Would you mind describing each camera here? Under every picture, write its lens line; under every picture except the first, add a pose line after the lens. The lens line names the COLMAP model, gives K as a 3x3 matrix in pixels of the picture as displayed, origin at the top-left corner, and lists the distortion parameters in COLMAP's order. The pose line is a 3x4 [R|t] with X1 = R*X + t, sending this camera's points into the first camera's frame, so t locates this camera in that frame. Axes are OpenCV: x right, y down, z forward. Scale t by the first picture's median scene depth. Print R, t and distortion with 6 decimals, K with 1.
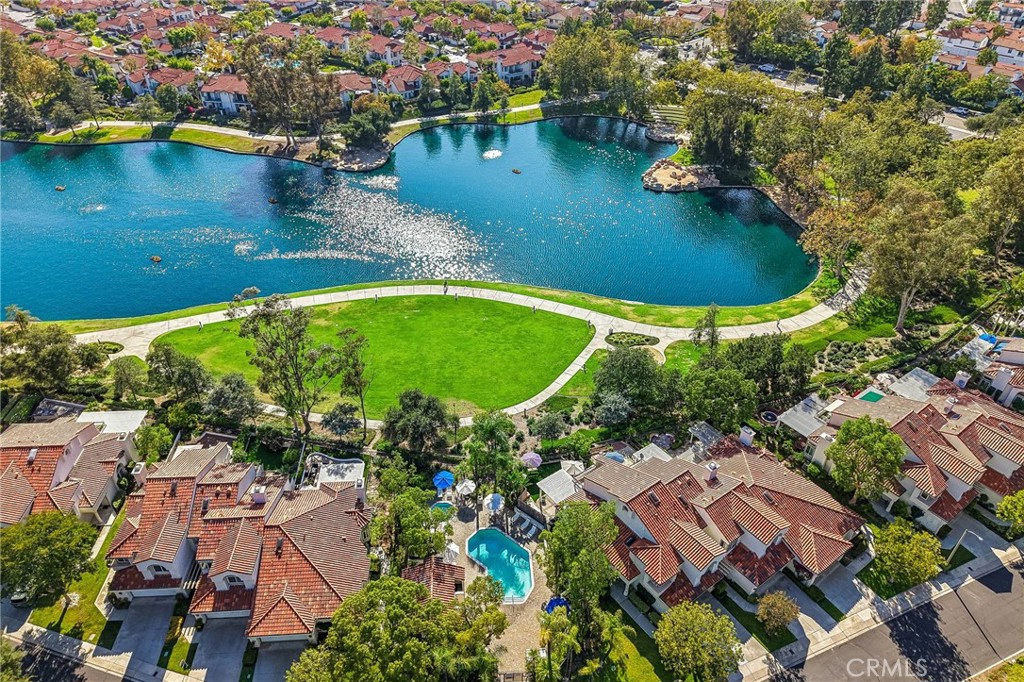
lens RADIAL K [[687.3, 0, 512.0], [0, 687.3, 339.4], [0, 0, 1]] dist [0.012583, -0.006337]
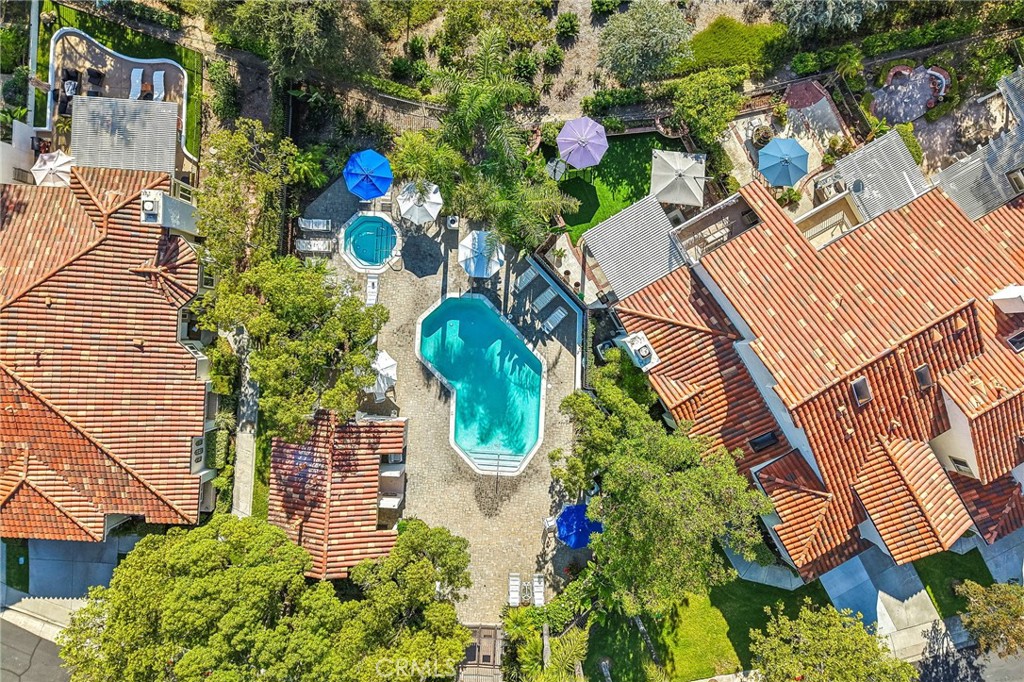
lens RADIAL K [[687.3, 0, 510.4], [0, 687.3, 344.4], [0, 0, 1]] dist [0.012583, -0.006337]
pose [[0.993255, 0.115857, 0.004680, -0.002464], [-0.071409, 0.579397, 0.811911, -0.091118], [0.091354, -0.806769, 0.583762, 0.708957]]
